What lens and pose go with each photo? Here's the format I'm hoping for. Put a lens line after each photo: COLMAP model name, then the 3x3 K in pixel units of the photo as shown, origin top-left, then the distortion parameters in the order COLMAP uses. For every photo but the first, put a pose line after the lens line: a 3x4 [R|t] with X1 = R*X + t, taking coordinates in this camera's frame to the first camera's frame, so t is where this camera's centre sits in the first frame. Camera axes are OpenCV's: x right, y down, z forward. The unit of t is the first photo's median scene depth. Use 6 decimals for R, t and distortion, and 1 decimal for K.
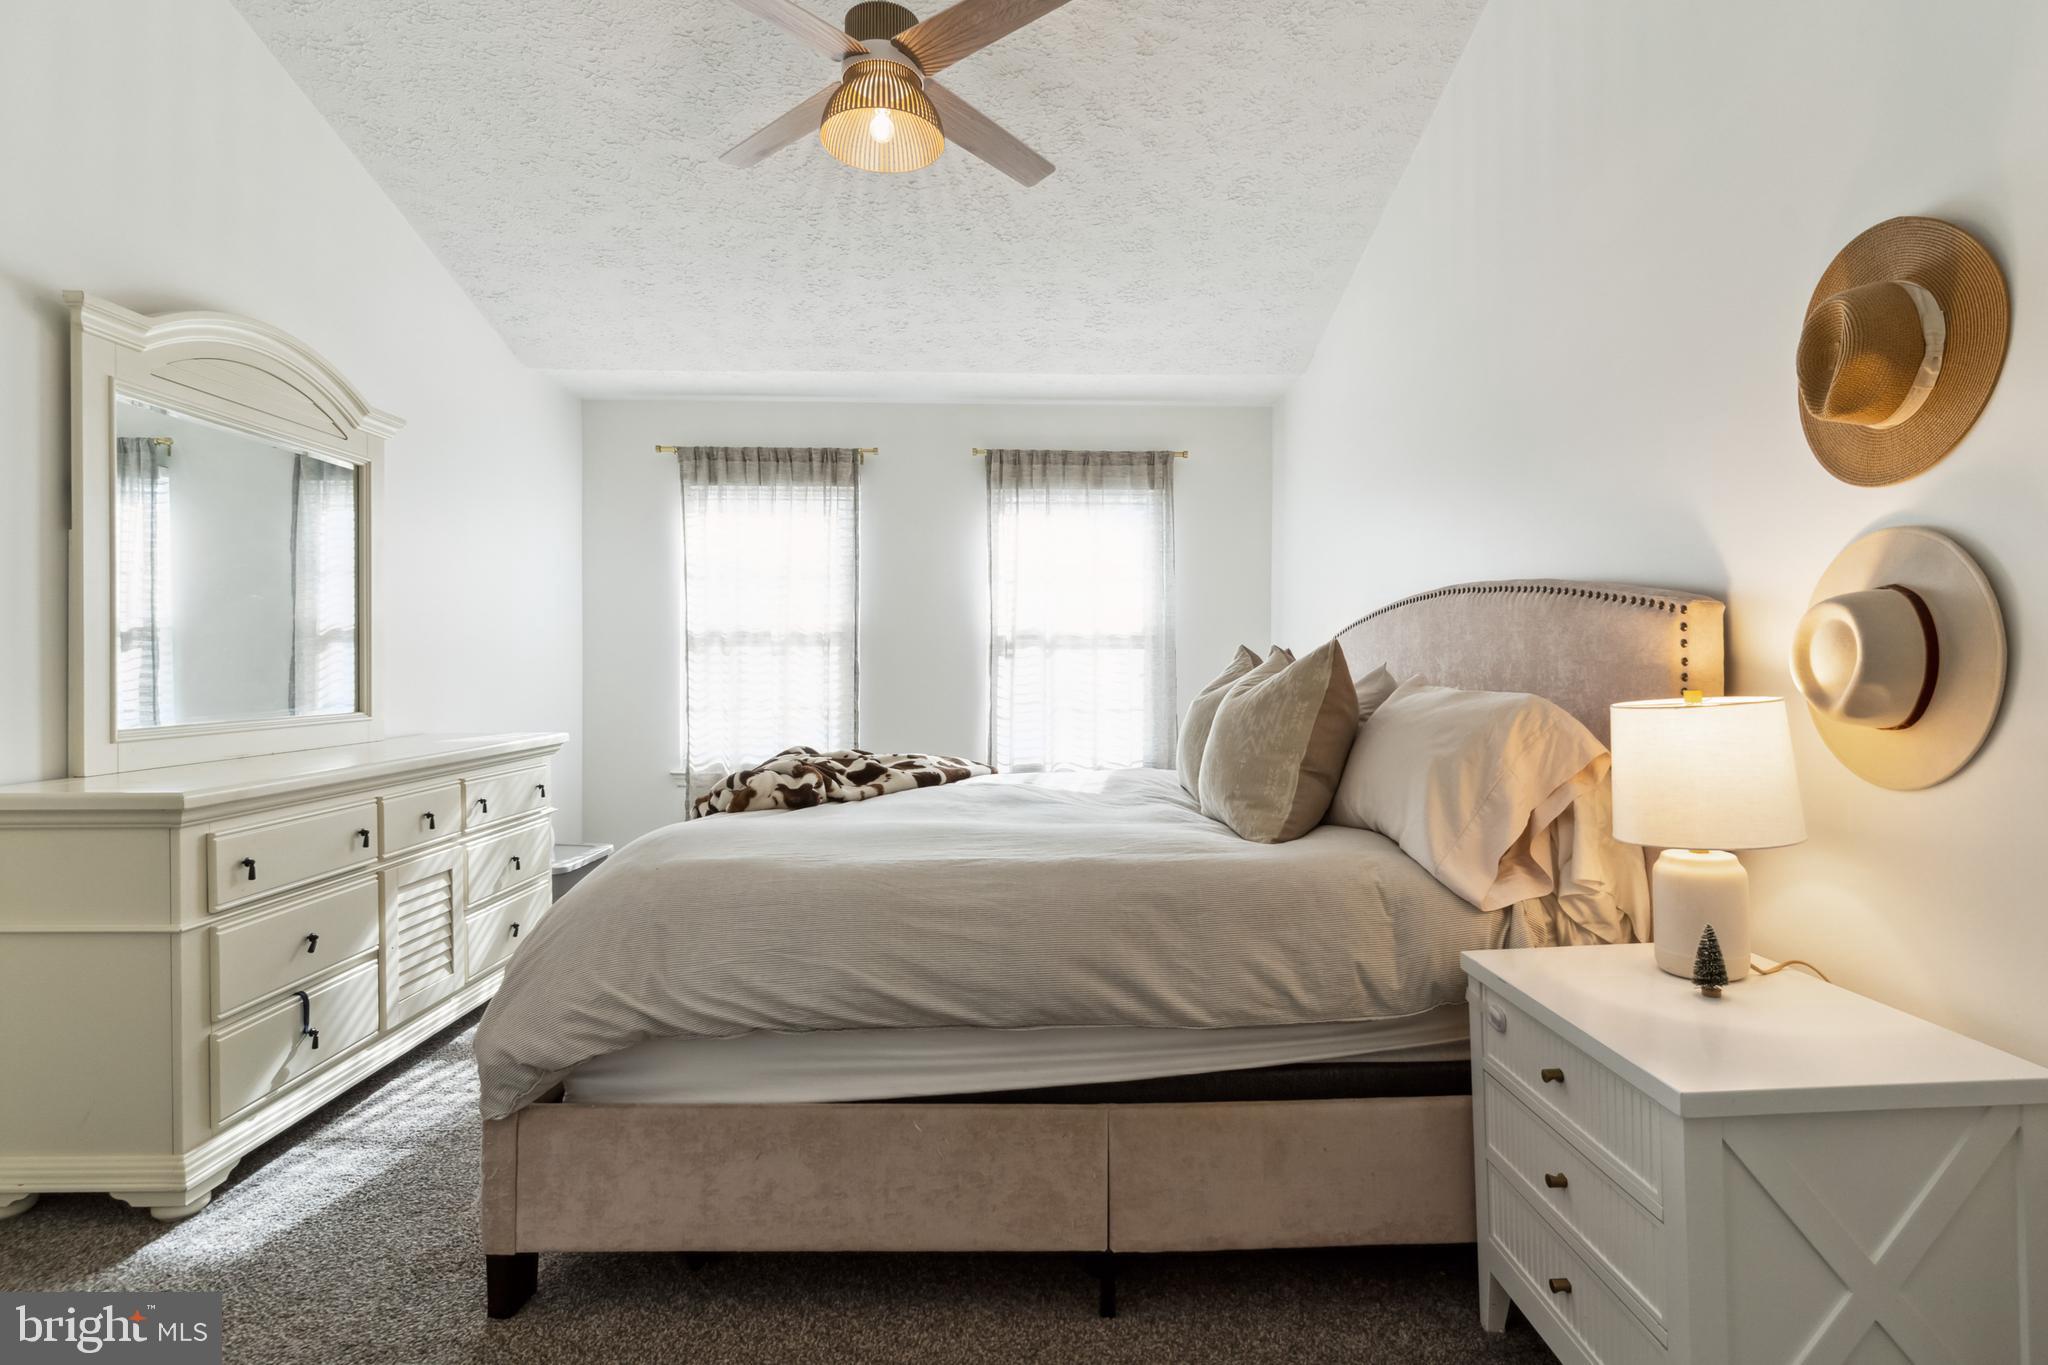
lens RADIAL K [[1046.9, 0, 1026.7], [0, 1046.9, 655.8], [0, 0, 1]] dist [0.000099, -0.000079]
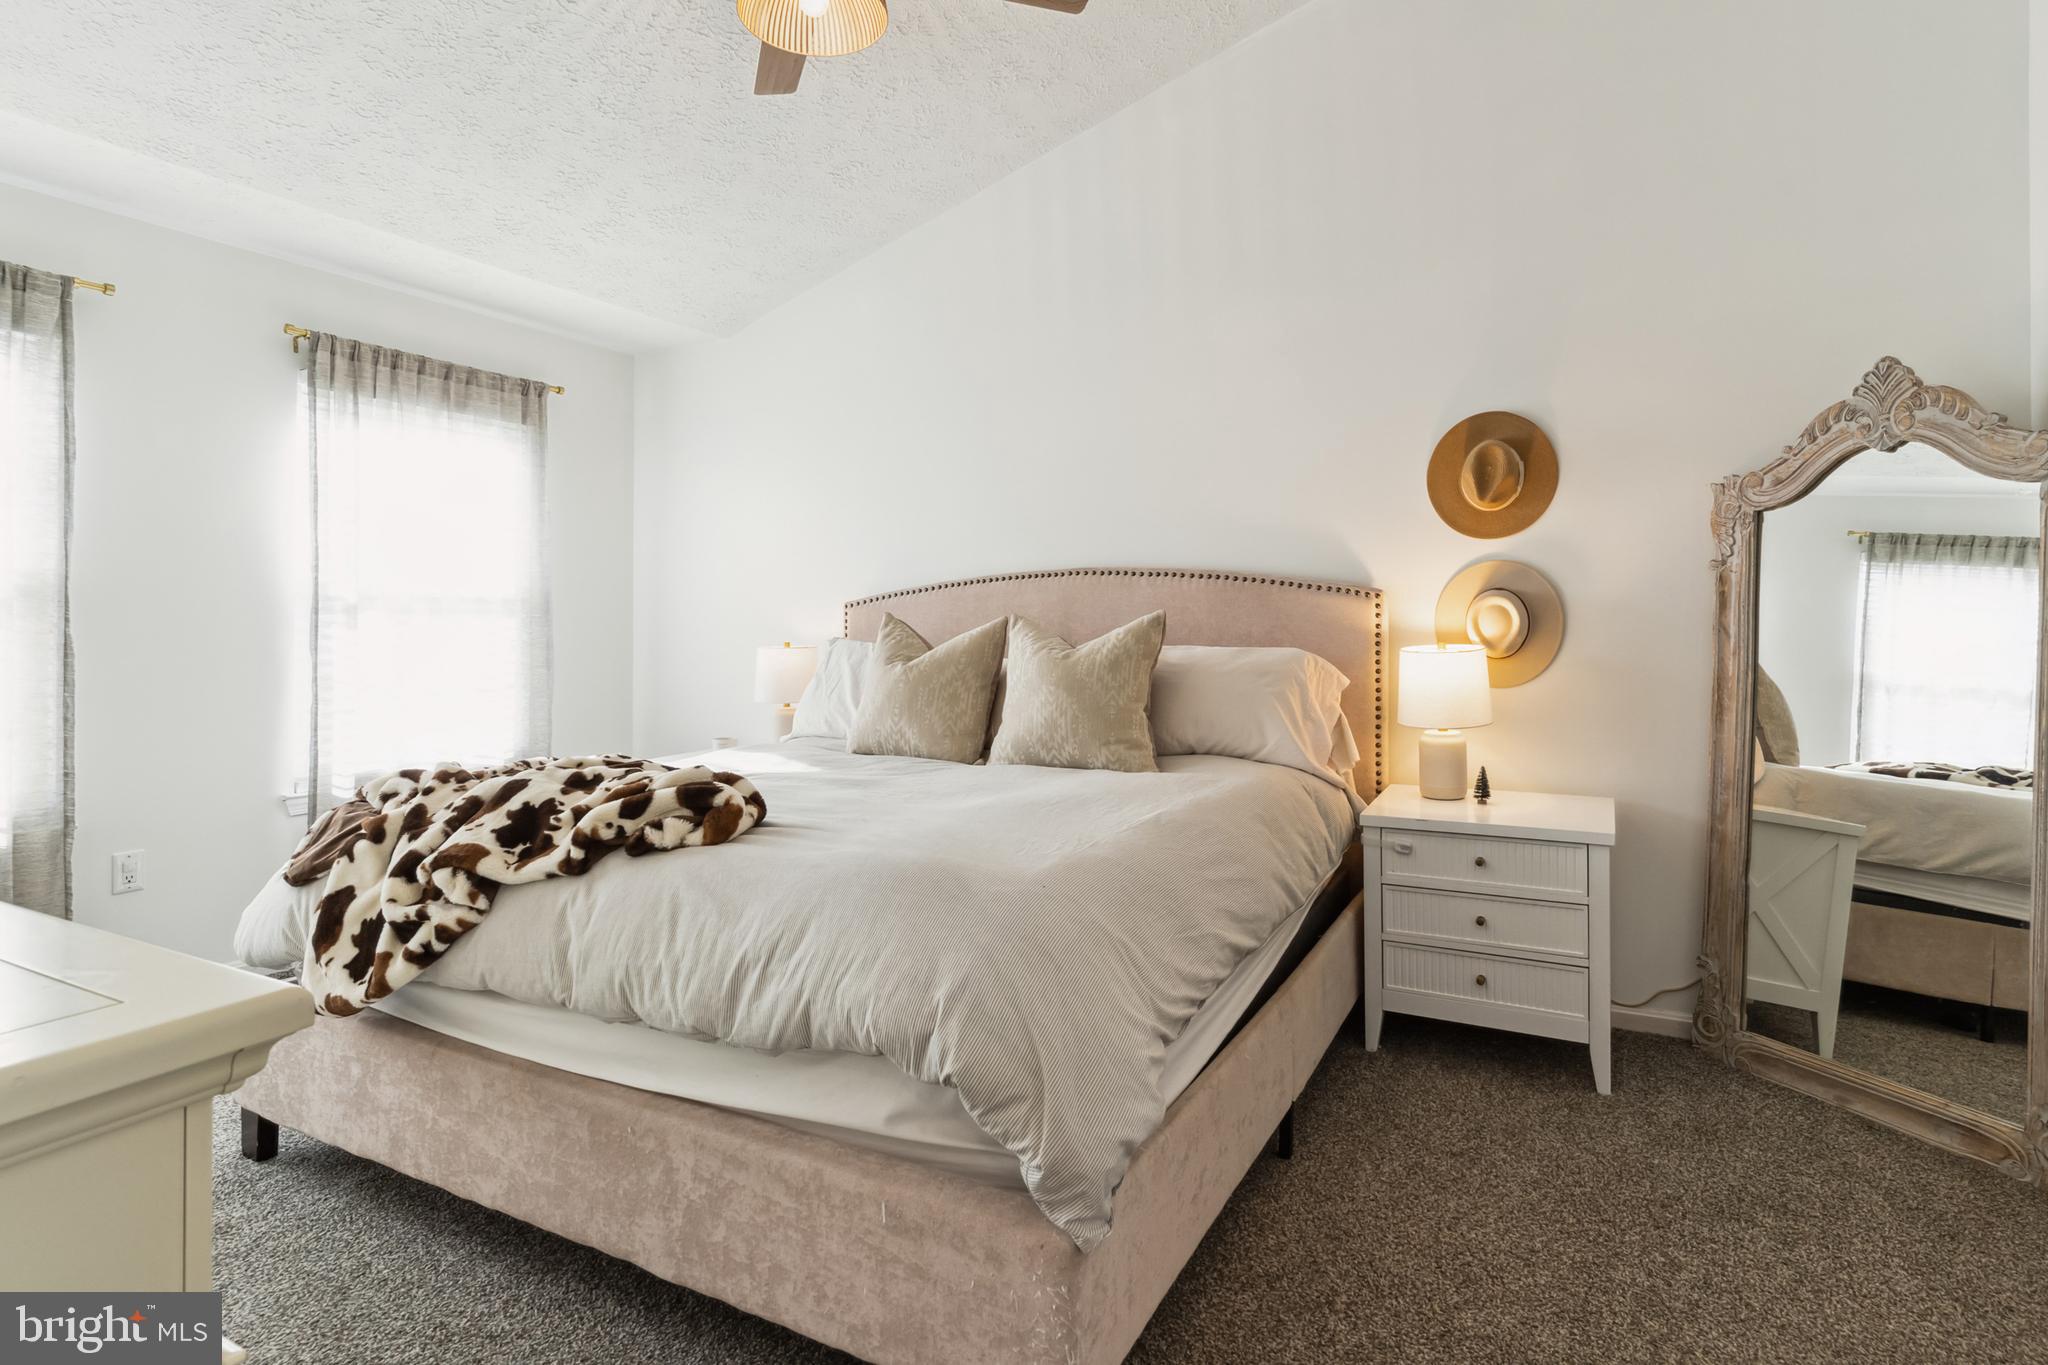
lens RADIAL K [[1060.7, 0, 1024.5], [0, 1060.7, 614.2], [0, 0, 1]] dist [-0.002240, -0.000841]
pose [[0.487532, 0.000943, 0.873105, -0.426846], [0.002232, 0.999995, -0.002326, -0.003990], [-0.873102, 0.003083, 0.487527, 0.236915]]
